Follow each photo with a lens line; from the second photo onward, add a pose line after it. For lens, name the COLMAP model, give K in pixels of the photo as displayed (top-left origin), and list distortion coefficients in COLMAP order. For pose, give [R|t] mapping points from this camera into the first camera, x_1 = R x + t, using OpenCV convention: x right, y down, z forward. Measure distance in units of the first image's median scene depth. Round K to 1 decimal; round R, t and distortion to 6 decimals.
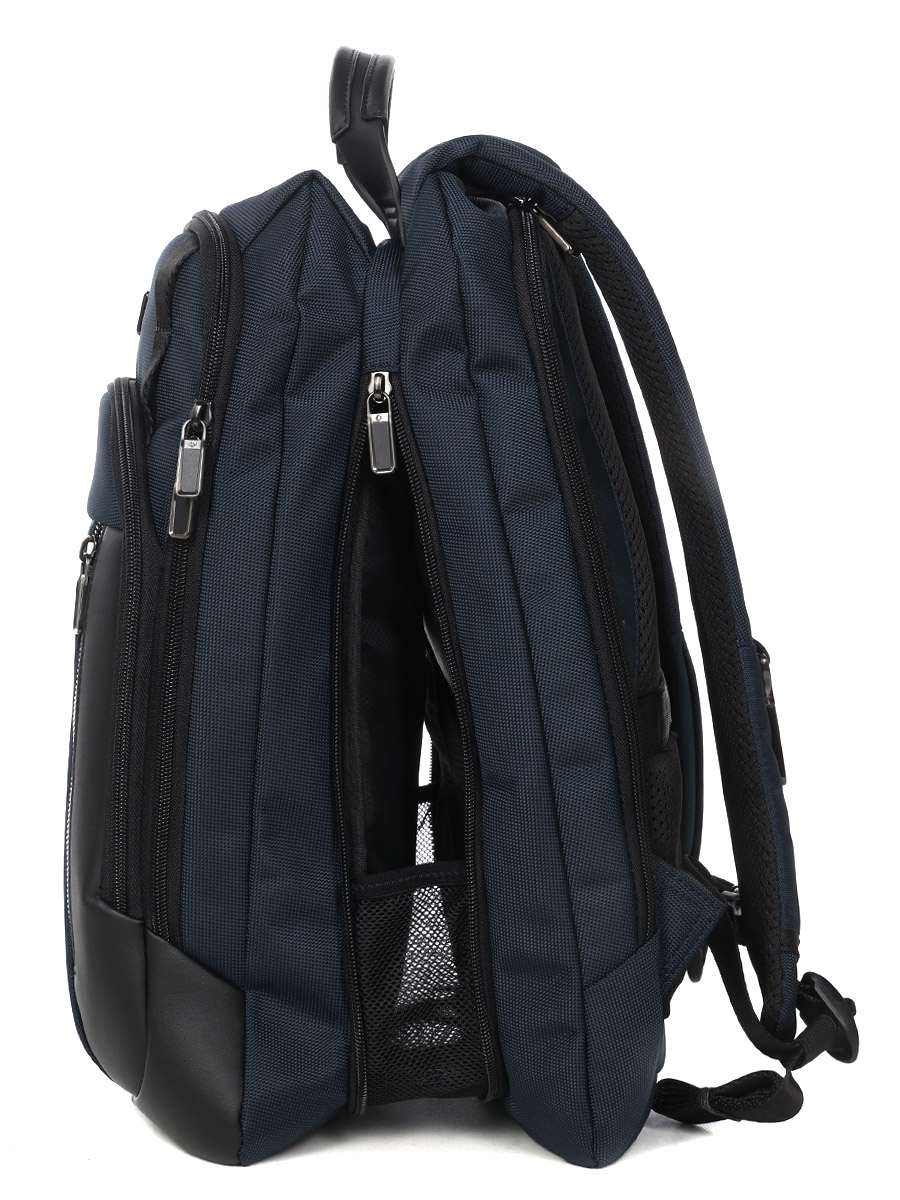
lens RADIAL K [[1662.7, 0, 453.5], [0, 1662.7, 600.2], [0, 0, 1]] dist [-0.004973, 0.000000]
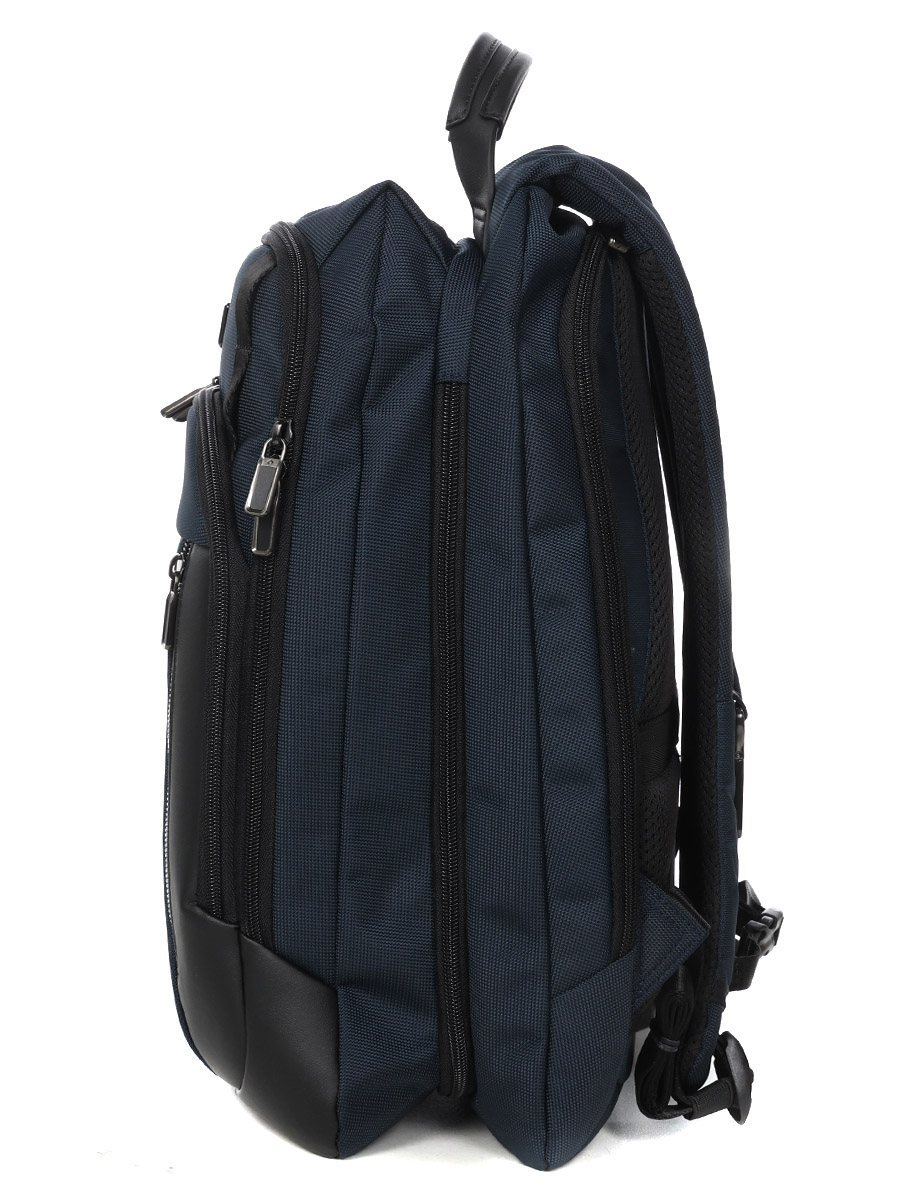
lens RADIAL K [[2091.1, 0, 448.0], [0, 2091.1, 599.8], [0, 0, 1]] dist [0.001495, 0.000000]
pose [[0.996175, -0.015180, -0.086054, 0.059704], [0.020049, 0.998229, 0.056009, -0.078601], [0.085052, -0.057520, 0.994715, -0.281190]]
